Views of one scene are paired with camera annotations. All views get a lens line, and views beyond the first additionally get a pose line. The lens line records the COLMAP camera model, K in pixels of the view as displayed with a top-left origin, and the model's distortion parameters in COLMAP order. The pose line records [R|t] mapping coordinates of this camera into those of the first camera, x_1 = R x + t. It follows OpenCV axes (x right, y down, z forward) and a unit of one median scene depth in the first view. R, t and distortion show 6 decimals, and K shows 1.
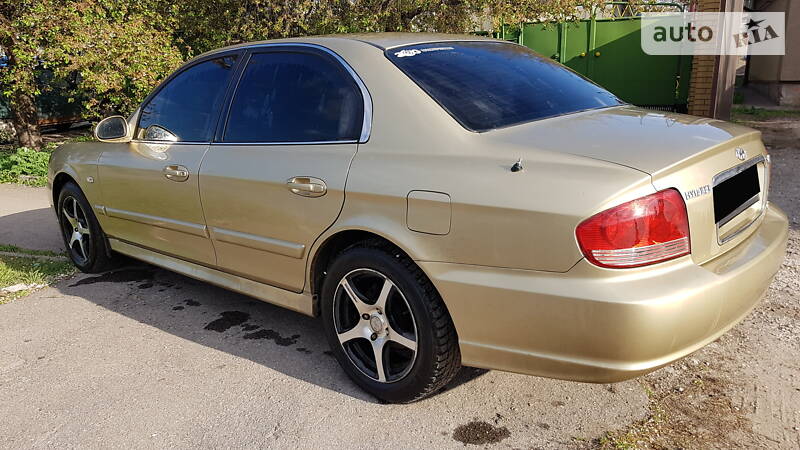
lens RADIAL K [[629.1, 0, 398.3], [0, 629.1, 226.3], [0, 0, 1]] dist [0.108260, -0.207568]
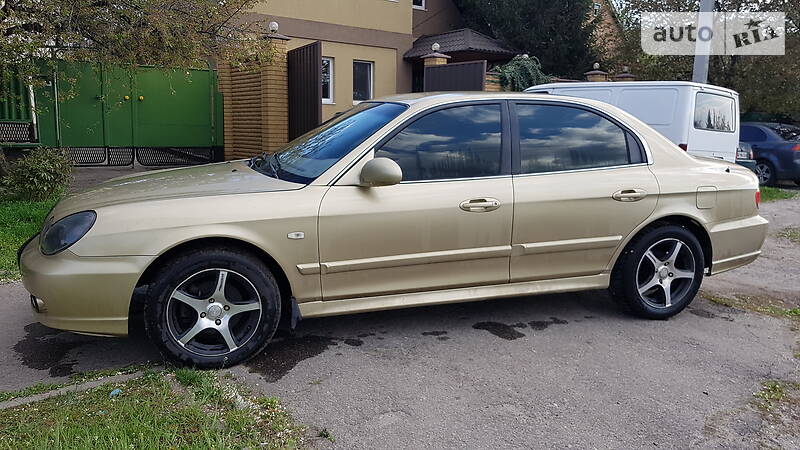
lens RADIAL K [[618.8, 0, 397.6], [0, 618.8, 227.7], [0, 0, 1]] dist [0.091773, -0.145653]
pose [[0.478896, -0.118570, 0.869827, -1.732563], [0.172927, 0.984164, 0.038948, -0.141142], [-0.860671, 0.131764, 0.491816, 0.758753]]
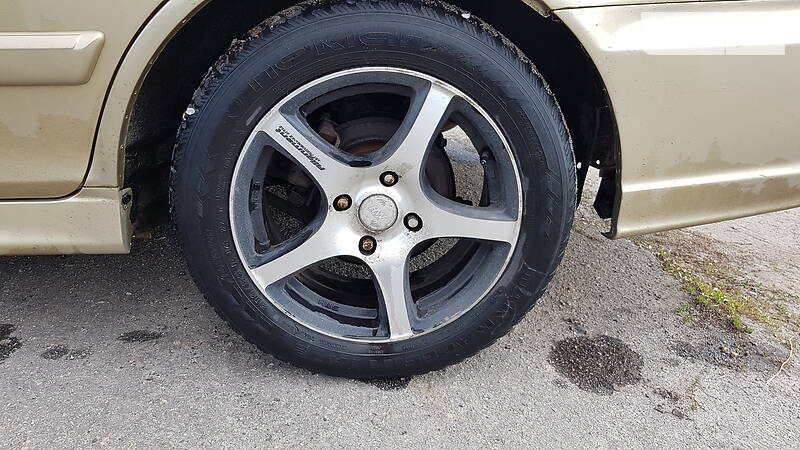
lens RADIAL K [[618.8, 0, 397.6], [0, 618.8, 227.7], [0, 0, 1]] dist [0.091773, -0.145653]
pose [[0.694097, -0.216700, 0.686491, -0.297363], [0.124976, 0.975410, 0.181540, 0.091054], [-0.708950, -0.040212, 0.704111, 0.688534]]
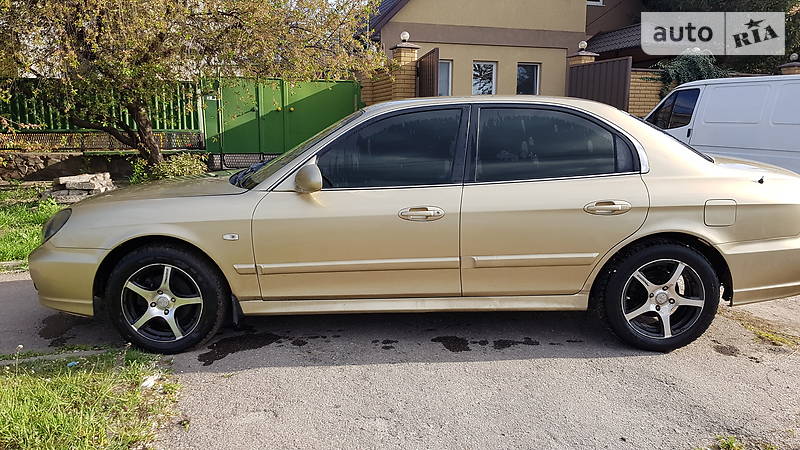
lens RADIAL K [[618.8, 0, 397.6], [0, 618.8, 227.7], [0, 0, 1]] dist [0.091773, -0.145653]
pose [[0.739097, -0.090237, 0.667527, -1.374394], [0.138552, 0.990162, -0.019556, -0.056565], [-0.659195, 0.106941, 0.744329, 0.313044]]
